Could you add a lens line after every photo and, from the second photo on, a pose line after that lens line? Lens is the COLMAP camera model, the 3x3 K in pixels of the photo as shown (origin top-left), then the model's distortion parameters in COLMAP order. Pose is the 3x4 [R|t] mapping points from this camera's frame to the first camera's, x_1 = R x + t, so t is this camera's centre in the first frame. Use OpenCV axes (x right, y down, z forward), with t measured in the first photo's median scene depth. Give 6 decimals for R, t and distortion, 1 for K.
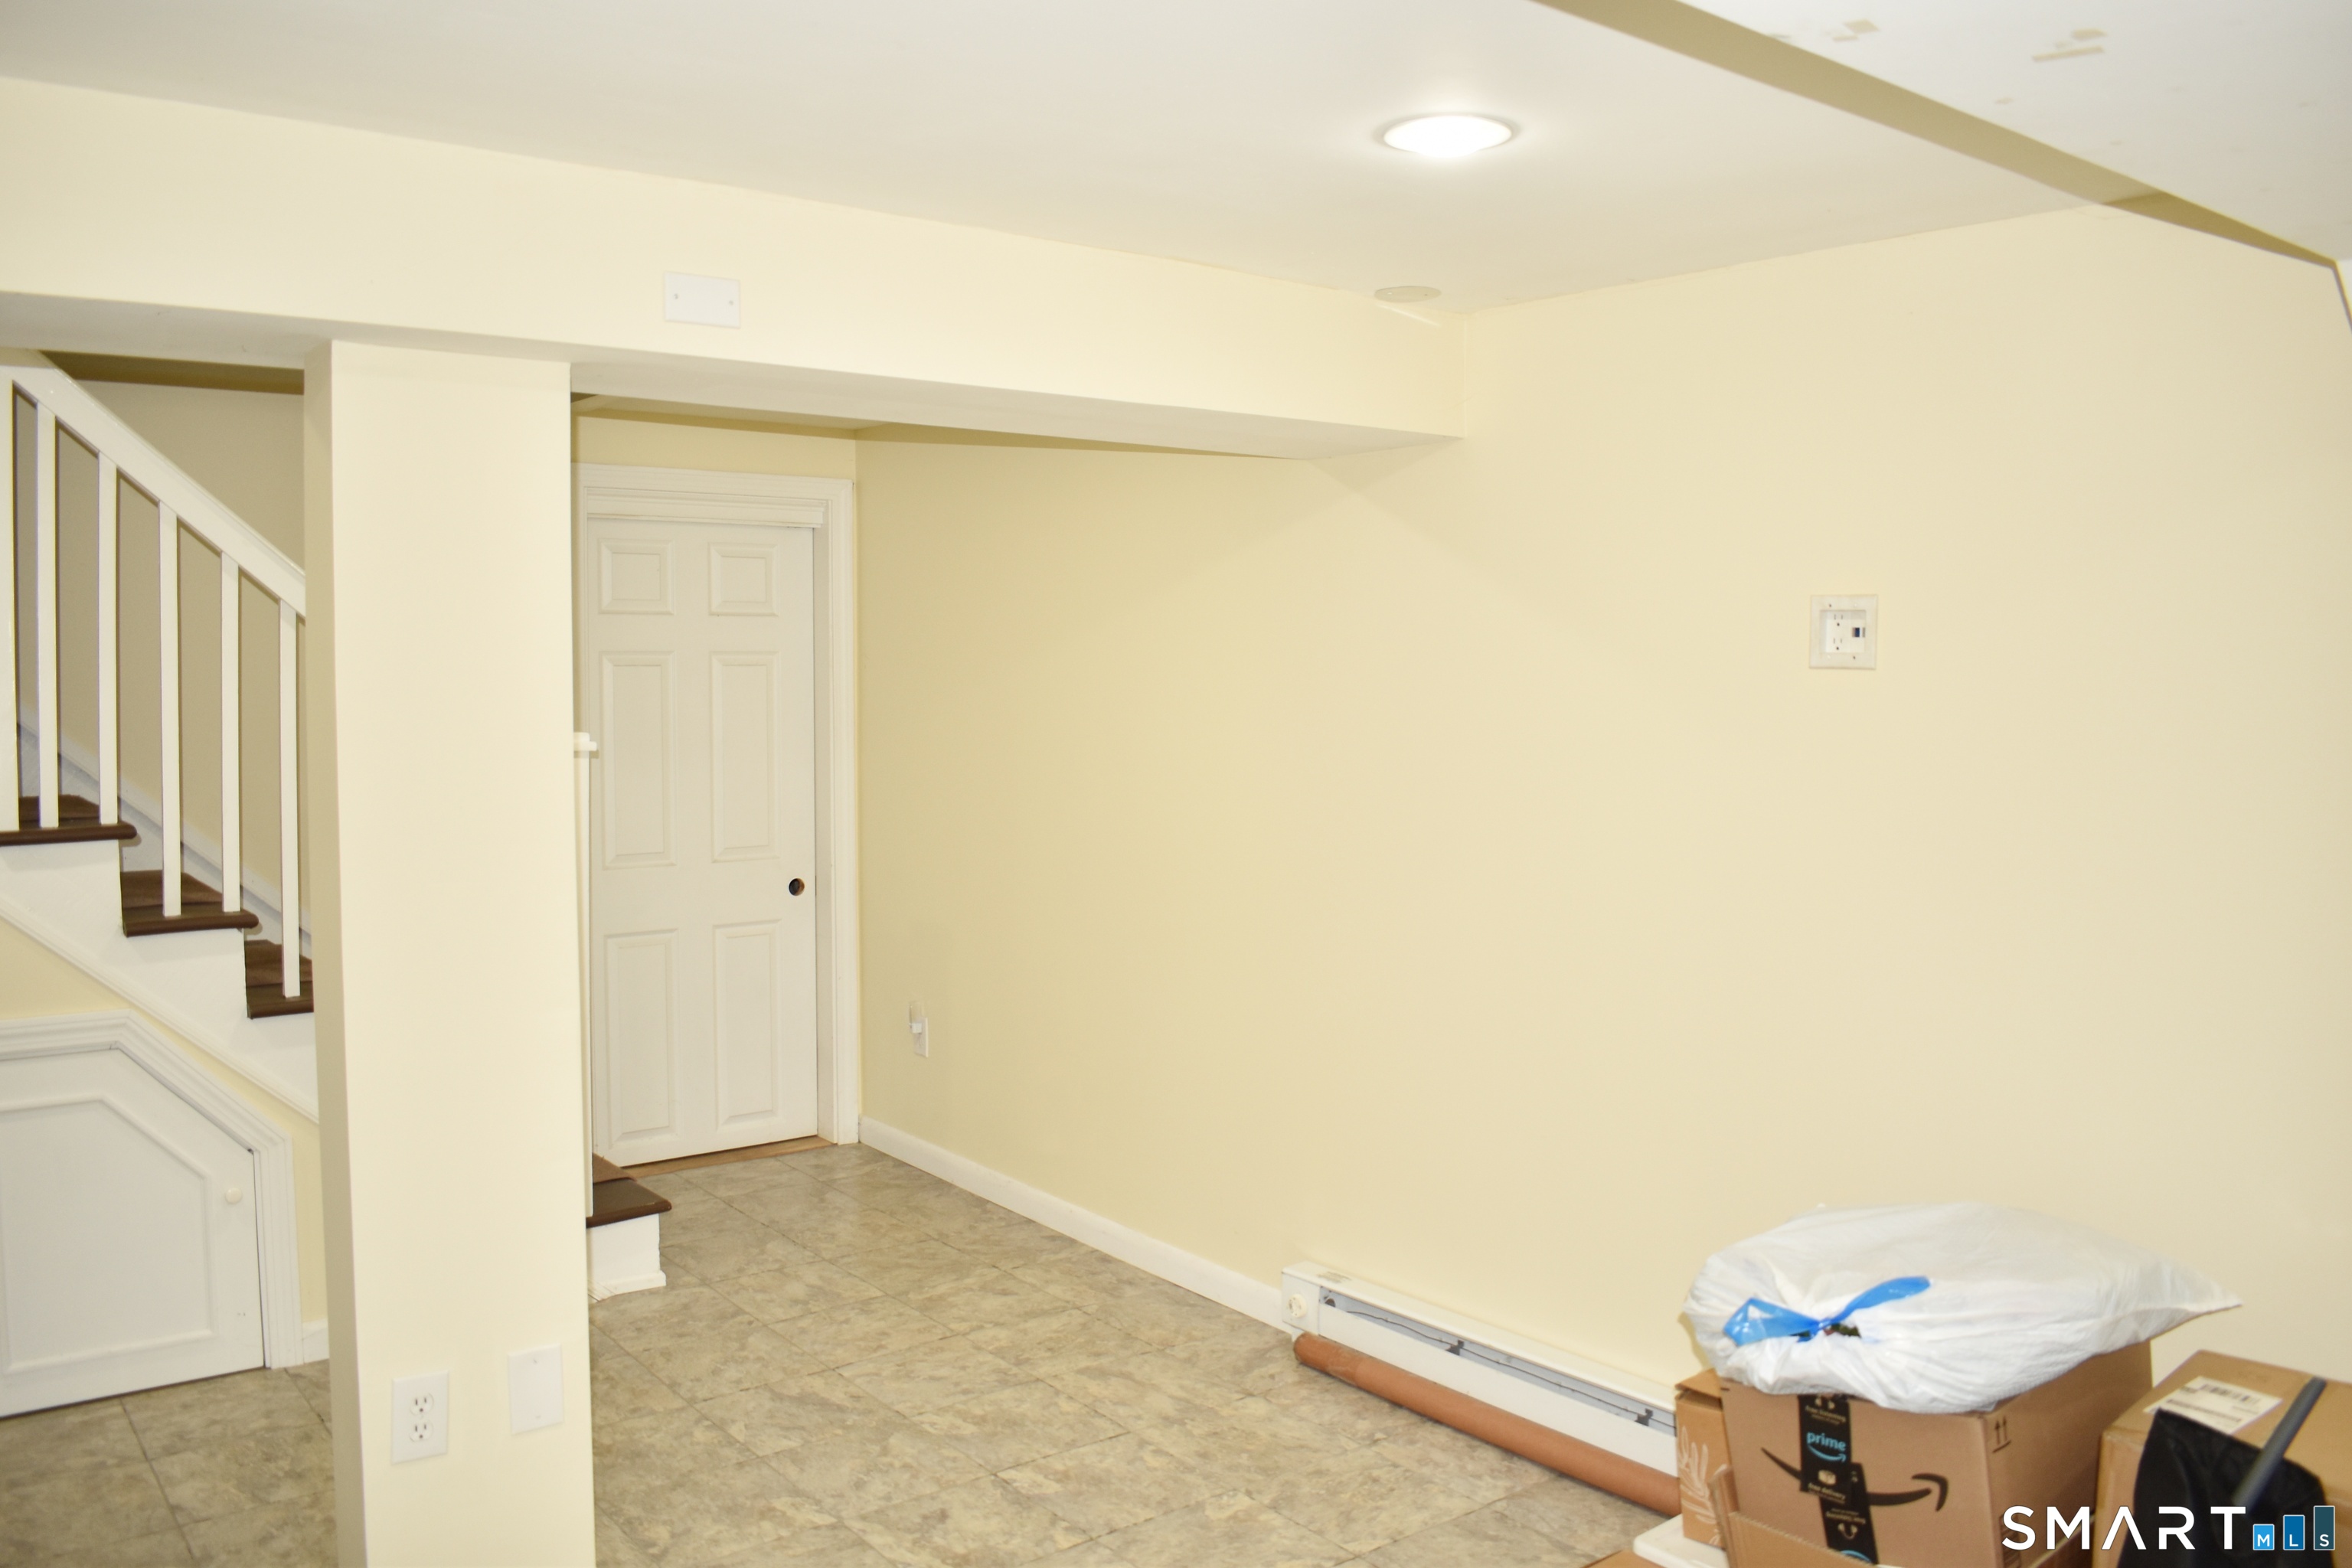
lens RADIAL K [[1836.0, 0, 1176.0], [0, 1836.0, 784.0], [0, 0, 1]] dist [-0.083358, 0.003792]
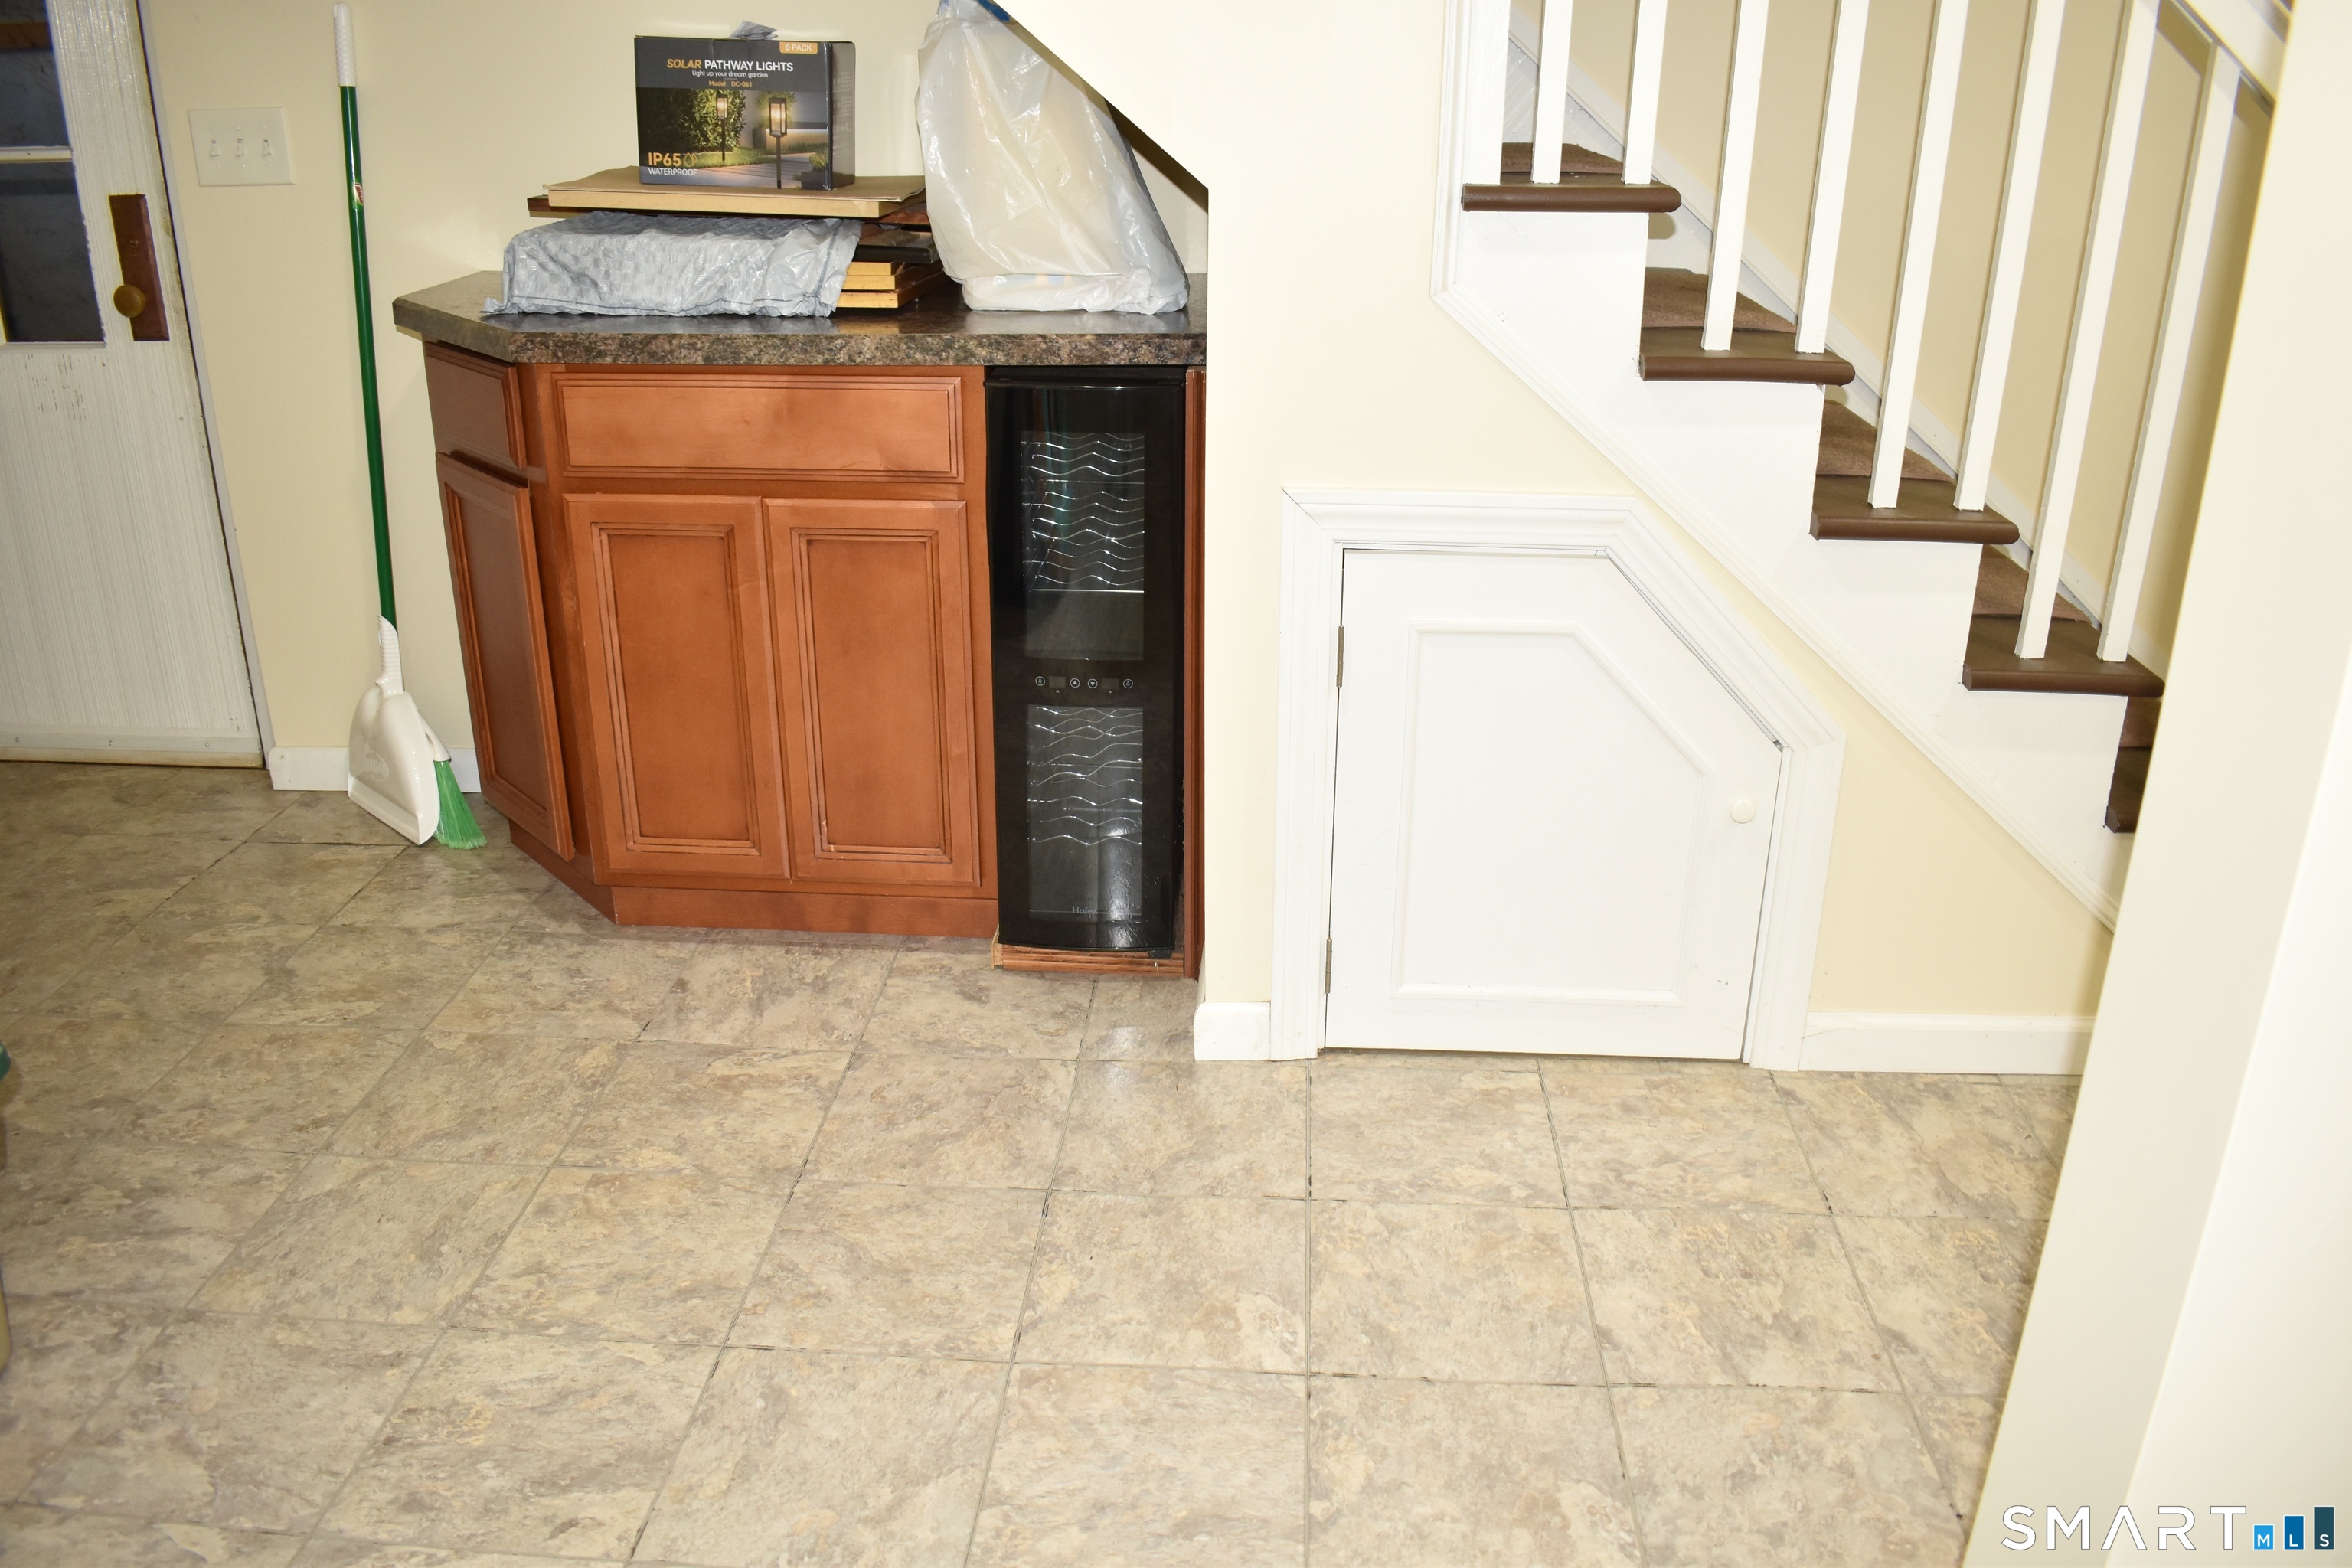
lens RADIAL K [[1836.0, 0, 1176.0], [0, 1836.0, 784.0], [0, 0, 1]] dist [-0.083358, 0.003792]
pose [[0.741046, 0.244844, -0.625221, -0.293633], [-0.045763, 0.947397, 0.316771, 0.028030], [0.669892, -0.206130, 0.713270, 0.433615]]
